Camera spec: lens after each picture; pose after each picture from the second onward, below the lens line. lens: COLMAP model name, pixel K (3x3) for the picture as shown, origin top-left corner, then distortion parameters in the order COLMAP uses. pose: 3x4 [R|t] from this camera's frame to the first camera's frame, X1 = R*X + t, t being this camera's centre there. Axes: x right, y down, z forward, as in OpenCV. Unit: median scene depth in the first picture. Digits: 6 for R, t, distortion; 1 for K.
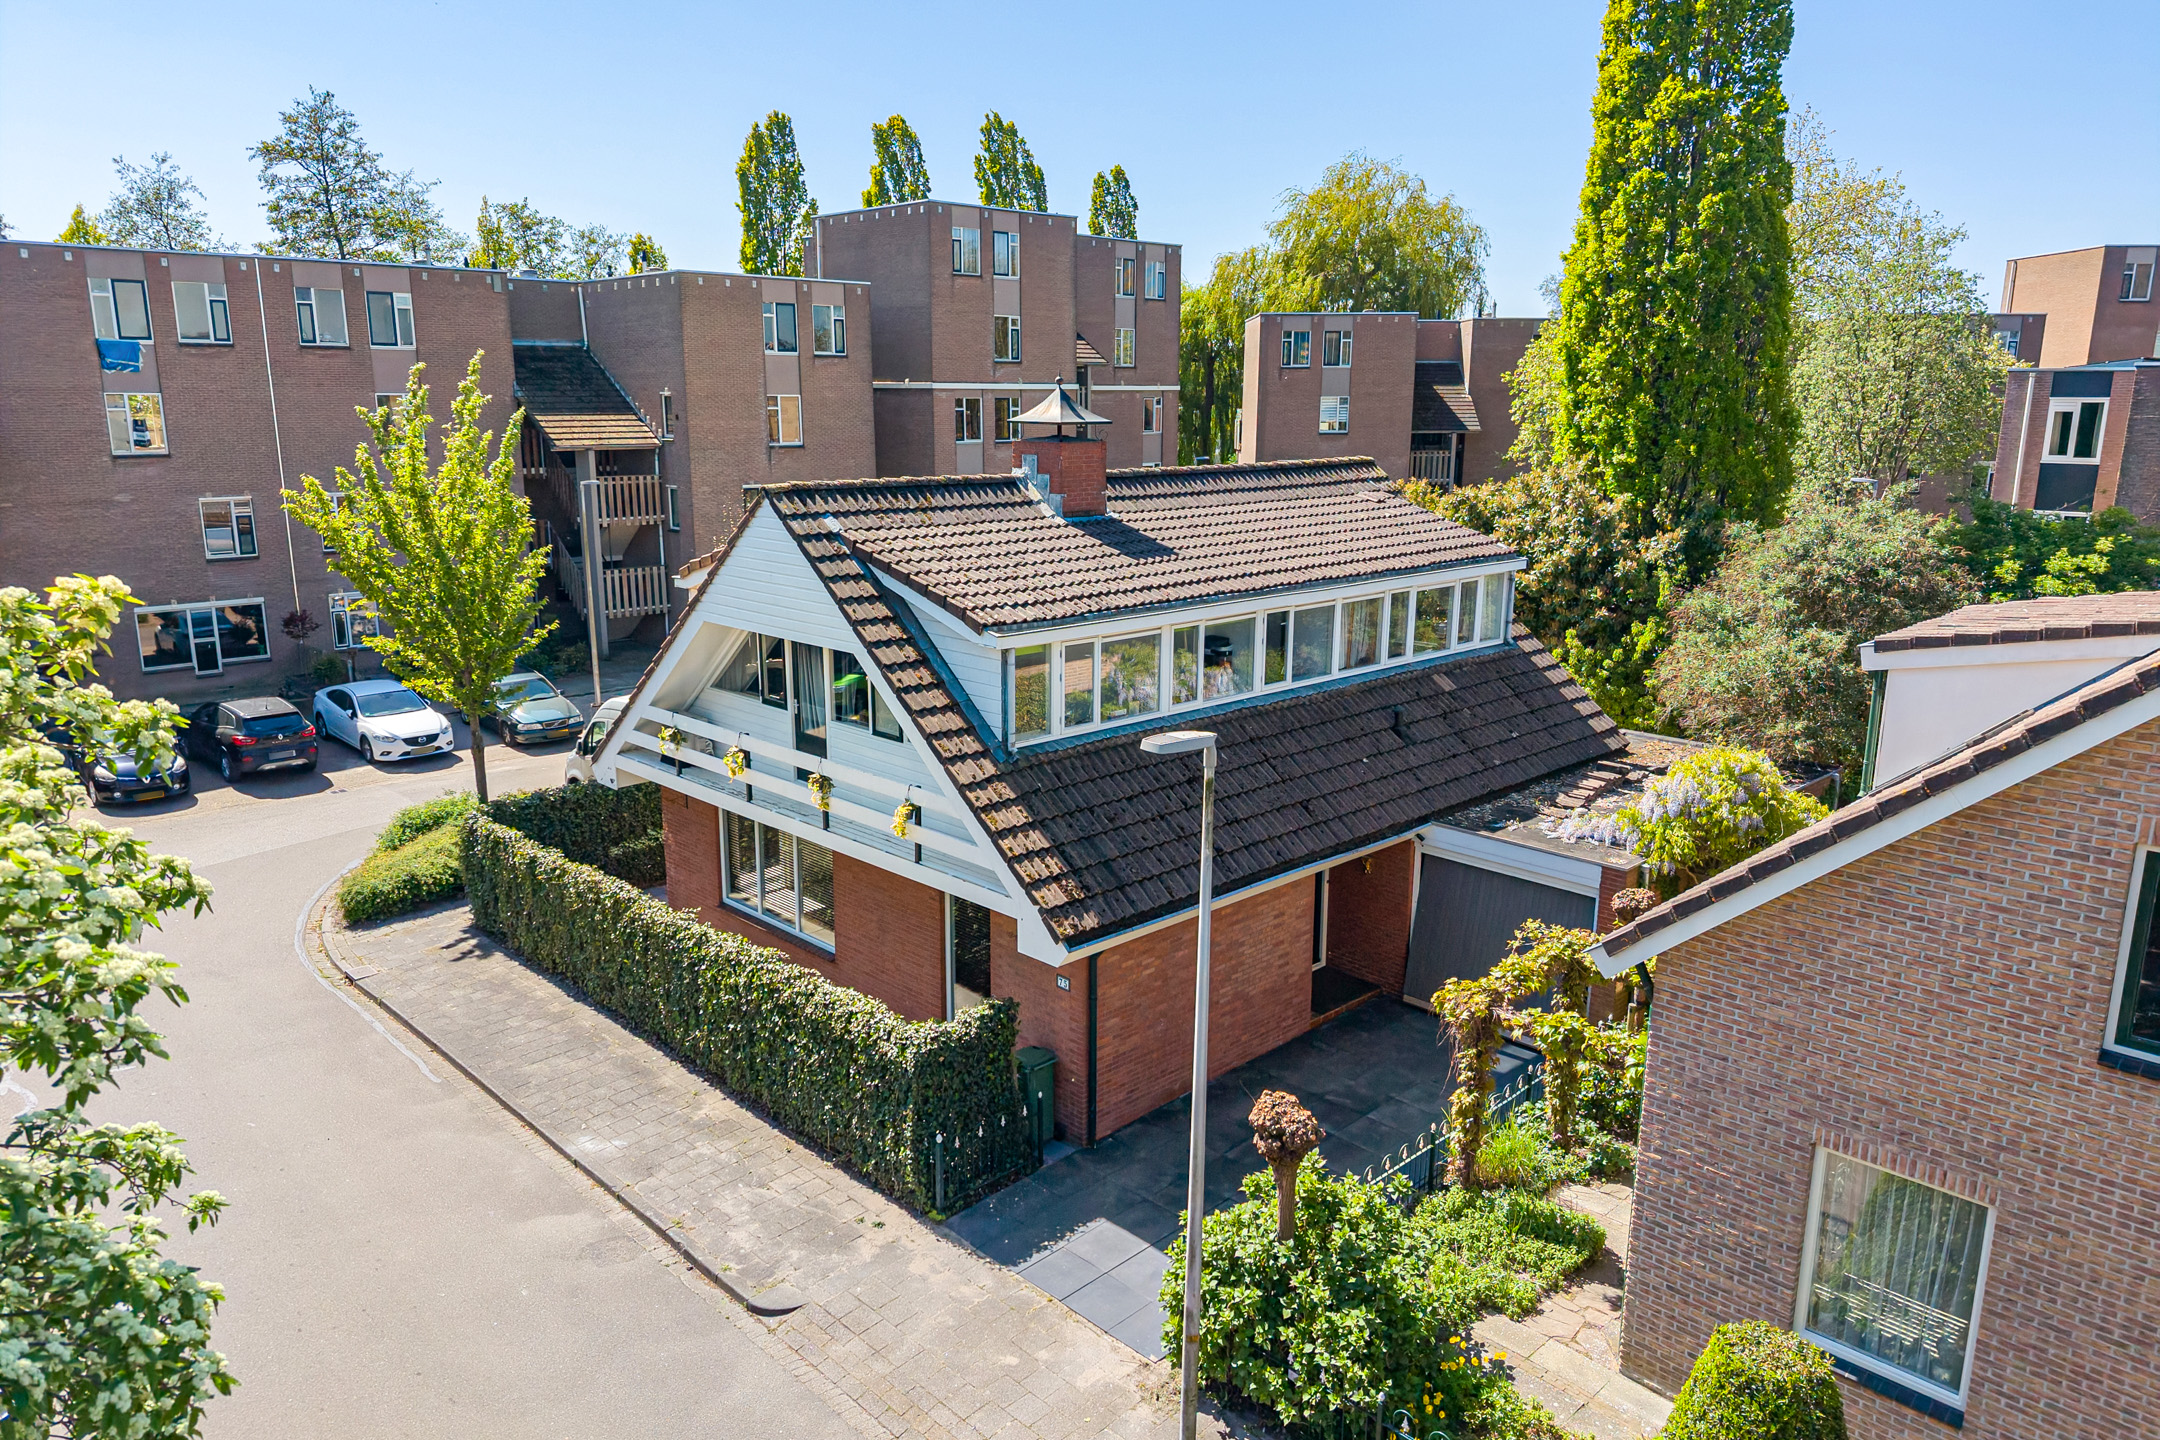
lens RADIAL K [[1452.8, 0, 1080.0], [0, 1452.8, 720.0], [0, 0, 1]] dist [0.020310, -0.000952]
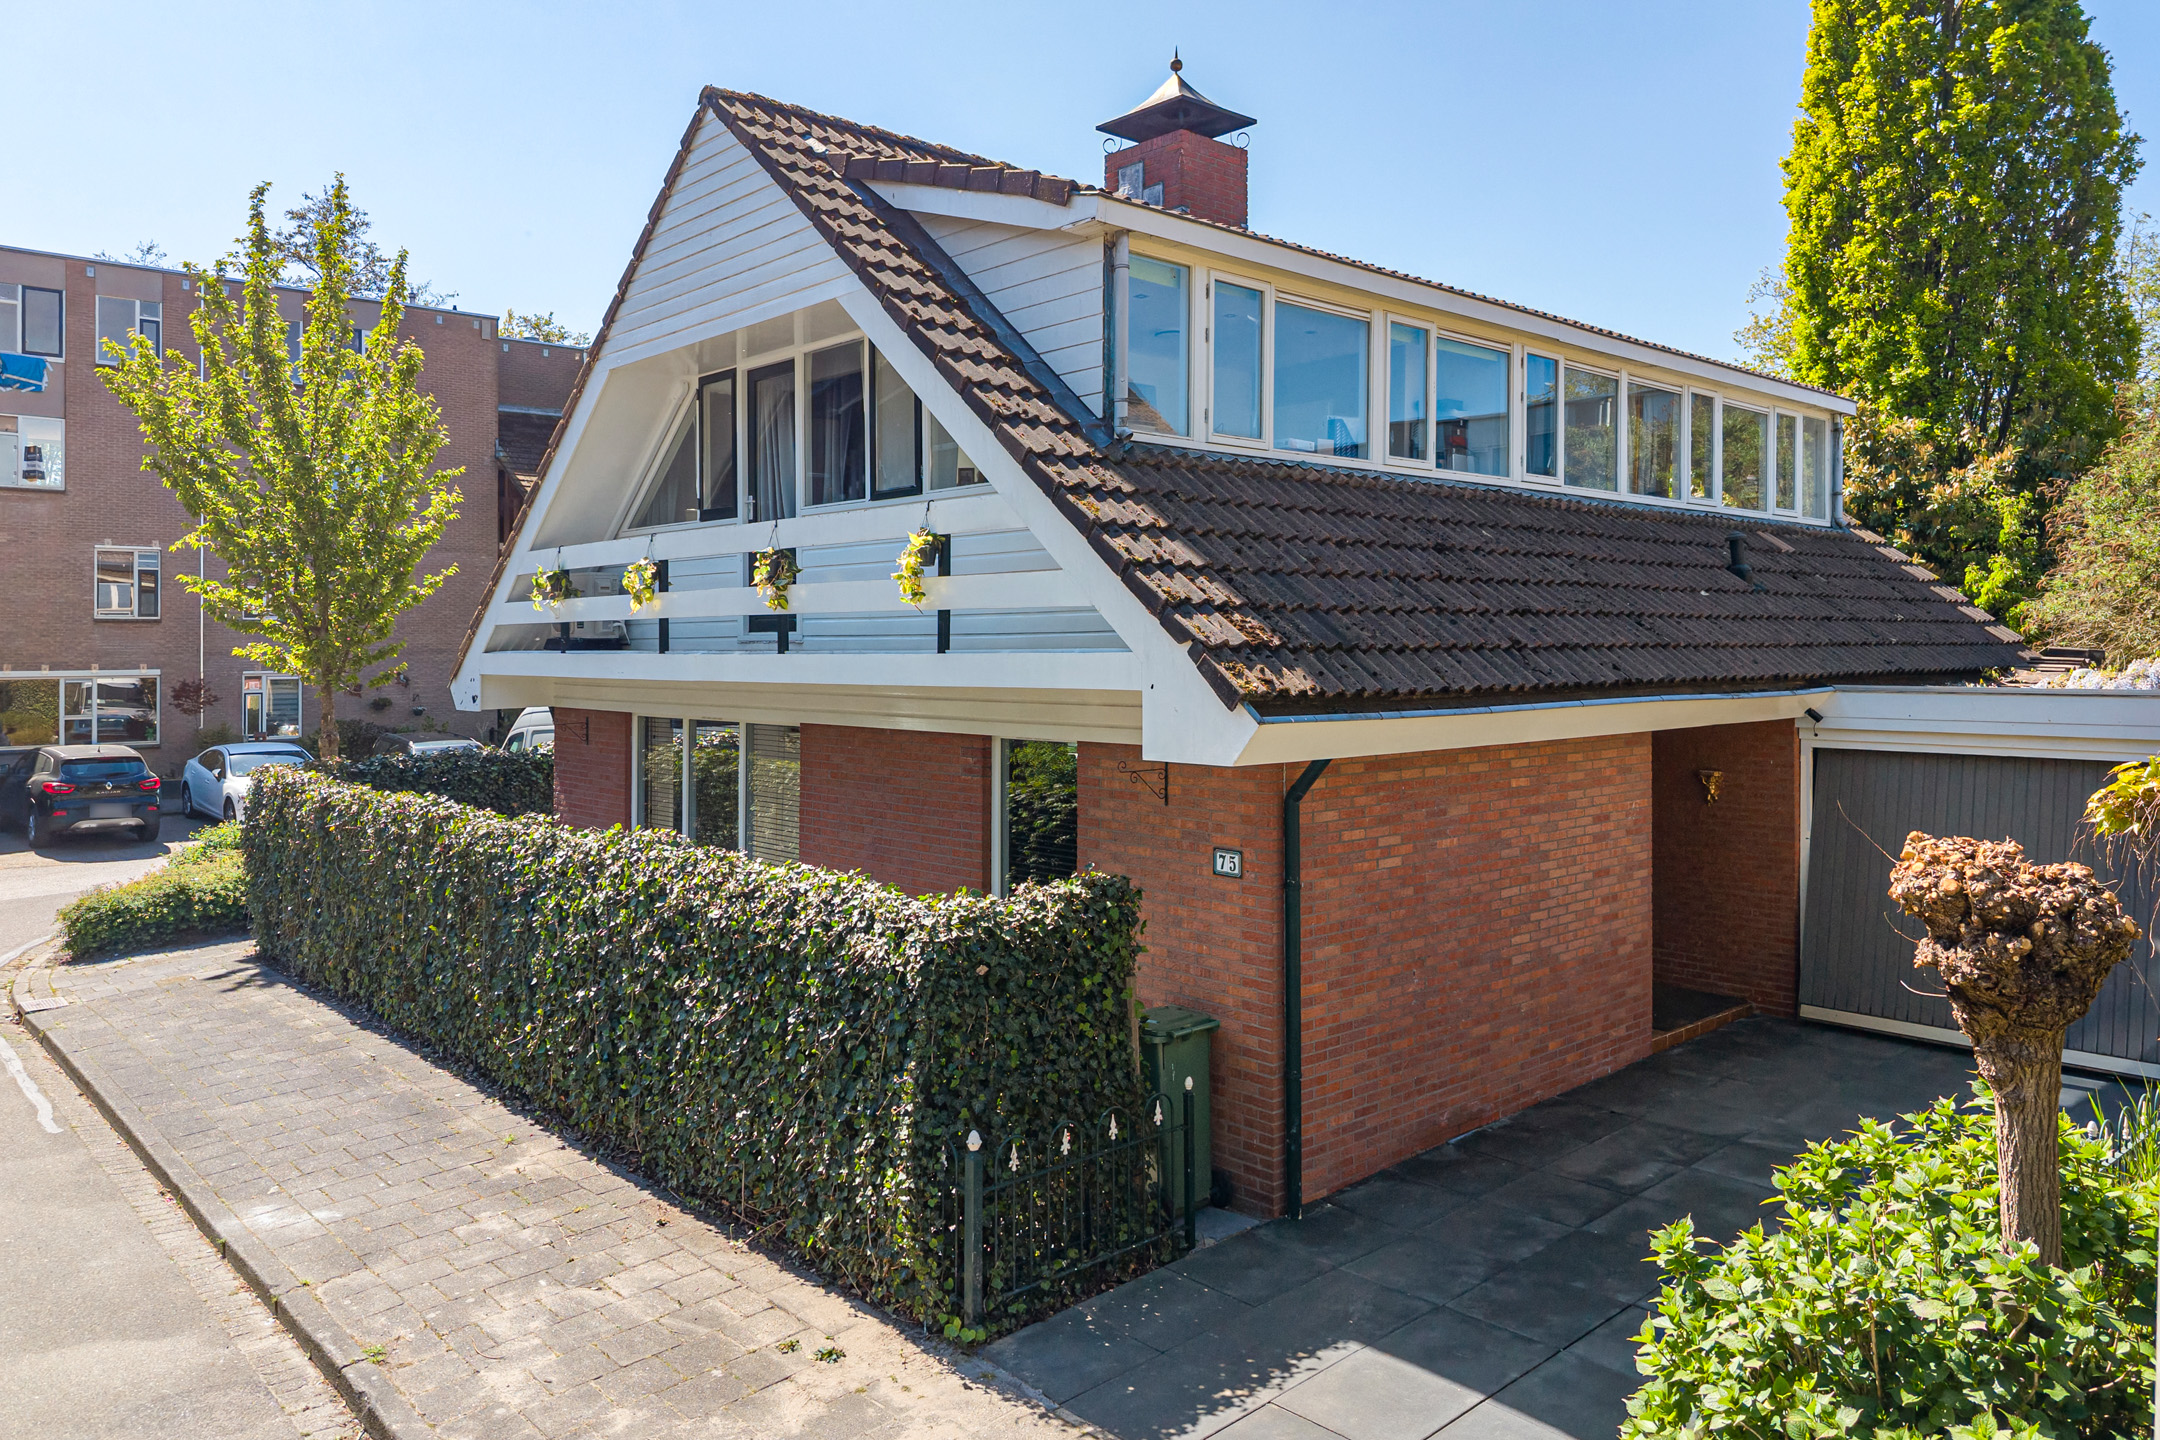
lens RADIAL K [[1494.8, 0, 1090.7], [0, 1494.8, 650.0], [0, 0, 1]] dist [0.009647, -0.000469]
pose [[0.999686, -0.004274, -0.024705, -0.044704], [-0.001250, 0.975636, -0.219392, 0.217534], [0.025041, 0.219354, 0.975324, 0.475119]]
